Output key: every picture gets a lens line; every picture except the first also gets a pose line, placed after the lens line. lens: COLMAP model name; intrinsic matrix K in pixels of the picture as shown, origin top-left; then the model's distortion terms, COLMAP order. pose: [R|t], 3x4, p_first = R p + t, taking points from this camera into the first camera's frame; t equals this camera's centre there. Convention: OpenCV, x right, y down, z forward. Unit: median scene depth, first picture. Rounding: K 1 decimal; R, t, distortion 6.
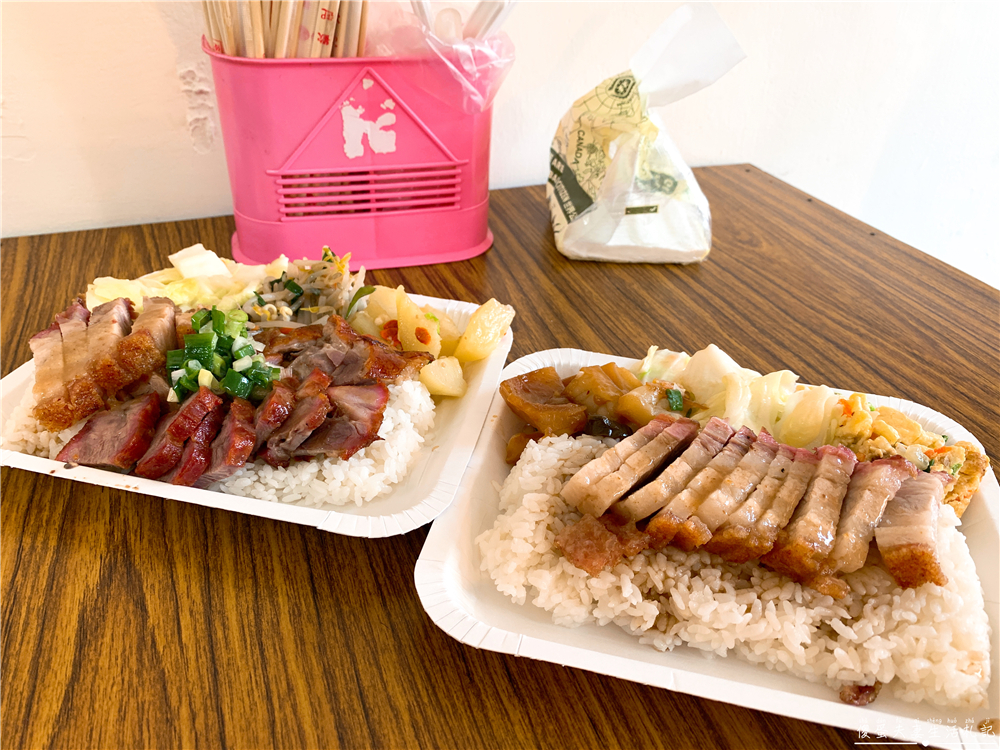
lens RADIAL K [[834.9, 0, 473.8], [0, 834.9, 375.4], [0, 0, 1]] dist [0.055499, -0.066607]
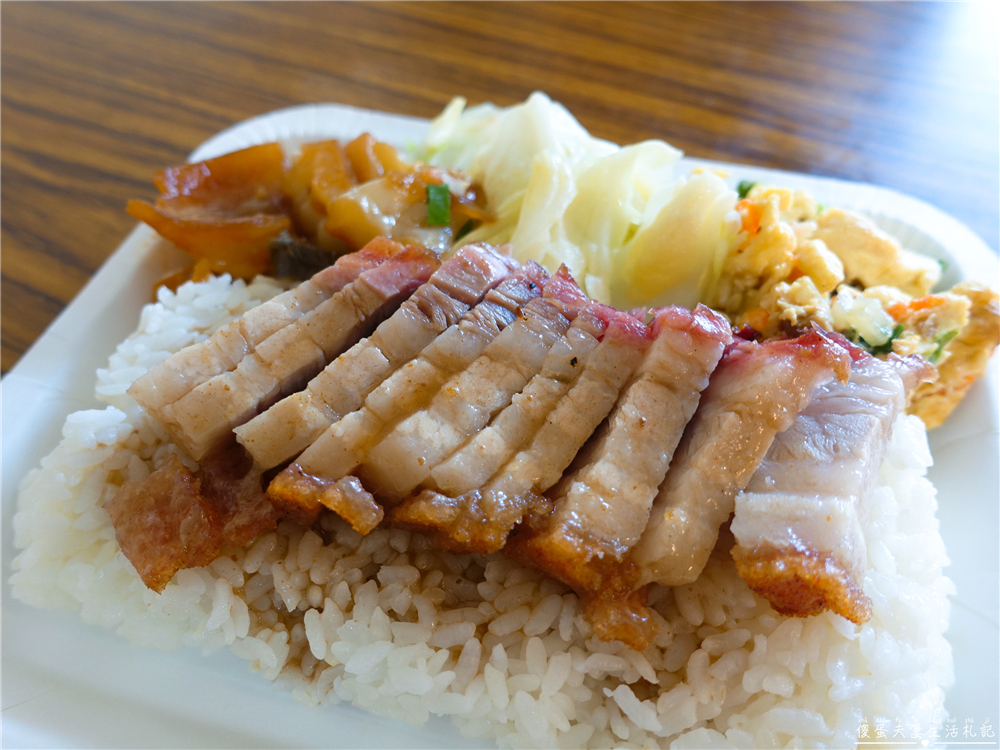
lens RADIAL K [[729.4, 0, 500.0], [0, 729.4, 375.0], [0, 0, 1]] dist [-0.008461, -0.004743]
pose [[0.997709, -0.003521, -0.067564, 0.363331], [0.023357, 0.955170, 0.295135, -0.004715], [0.063496, -0.296037, 0.953064, 0.611547]]
